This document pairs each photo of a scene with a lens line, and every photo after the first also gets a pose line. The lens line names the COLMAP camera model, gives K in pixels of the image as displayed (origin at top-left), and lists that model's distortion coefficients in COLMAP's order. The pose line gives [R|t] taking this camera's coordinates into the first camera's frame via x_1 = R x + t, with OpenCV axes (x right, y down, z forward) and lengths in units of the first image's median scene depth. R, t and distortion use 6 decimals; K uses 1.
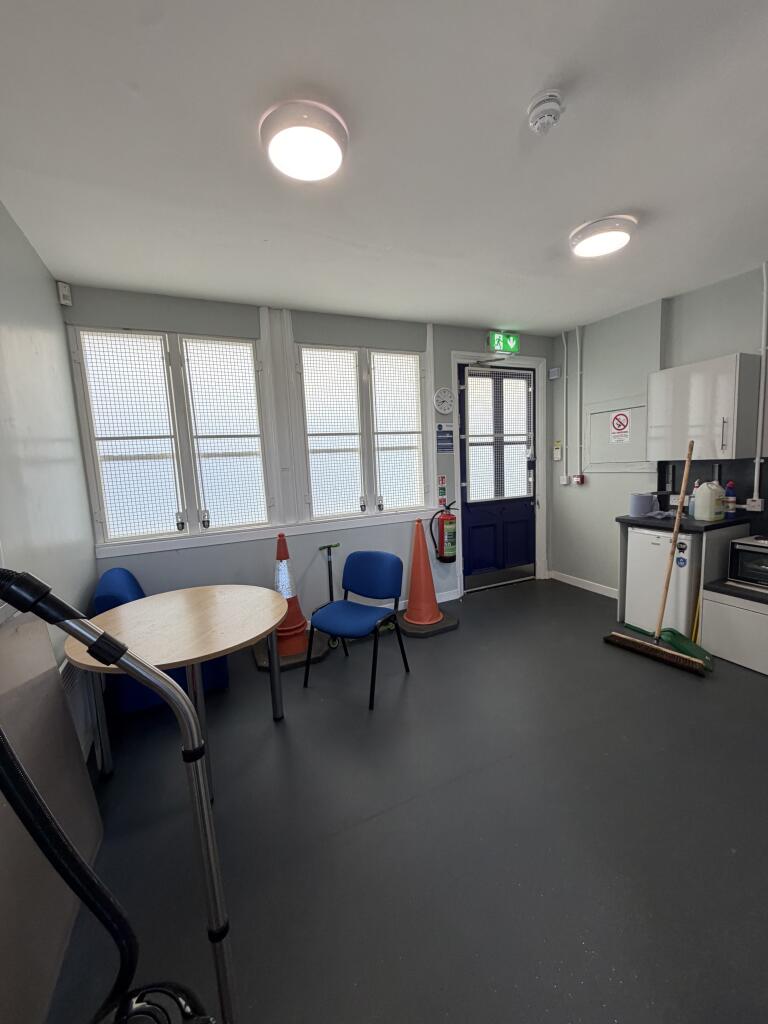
lens RADIAL K [[412.0, 0, 379.7], [0, 412.0, 510.5], [0, 0, 1]] dist [-0.000037, 0.000636]
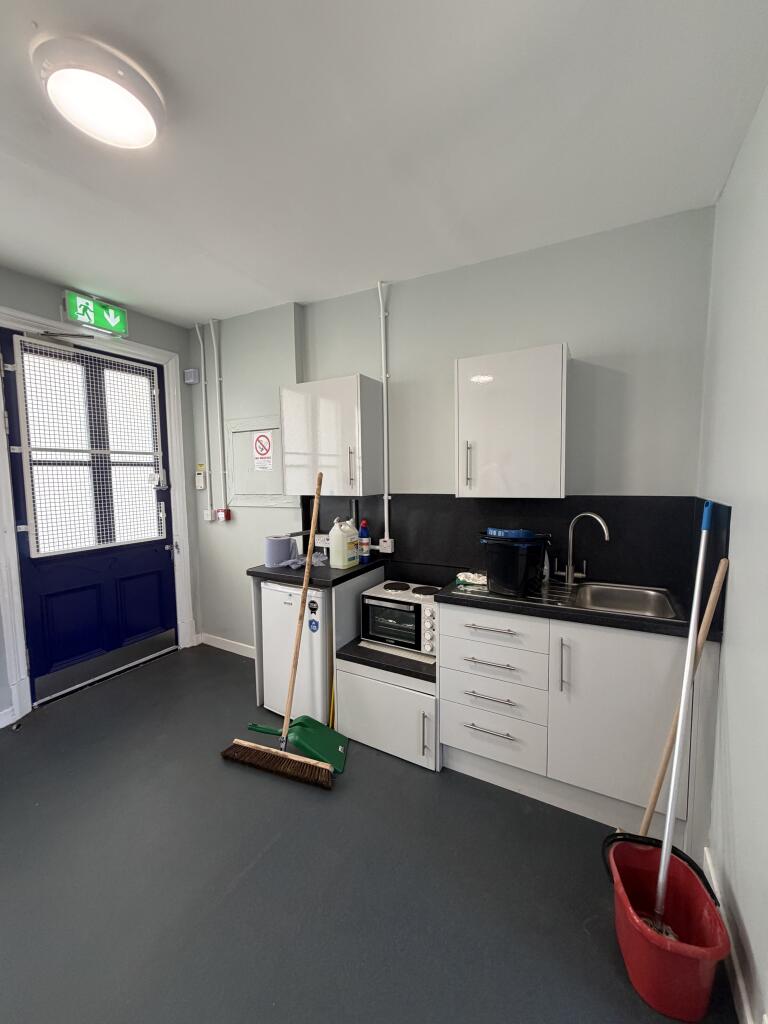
lens RADIAL K [[412.0, 0, 384.4], [0, 412.0, 512.0], [0, 0, 1]] dist [-0.000037, 0.000636]
pose [[0.801846, -0.017571, 0.597272, 0.275831], [0.045485, 0.998462, -0.031691, -0.044671], [-0.595797, 0.052578, 0.801412, 0.204527]]
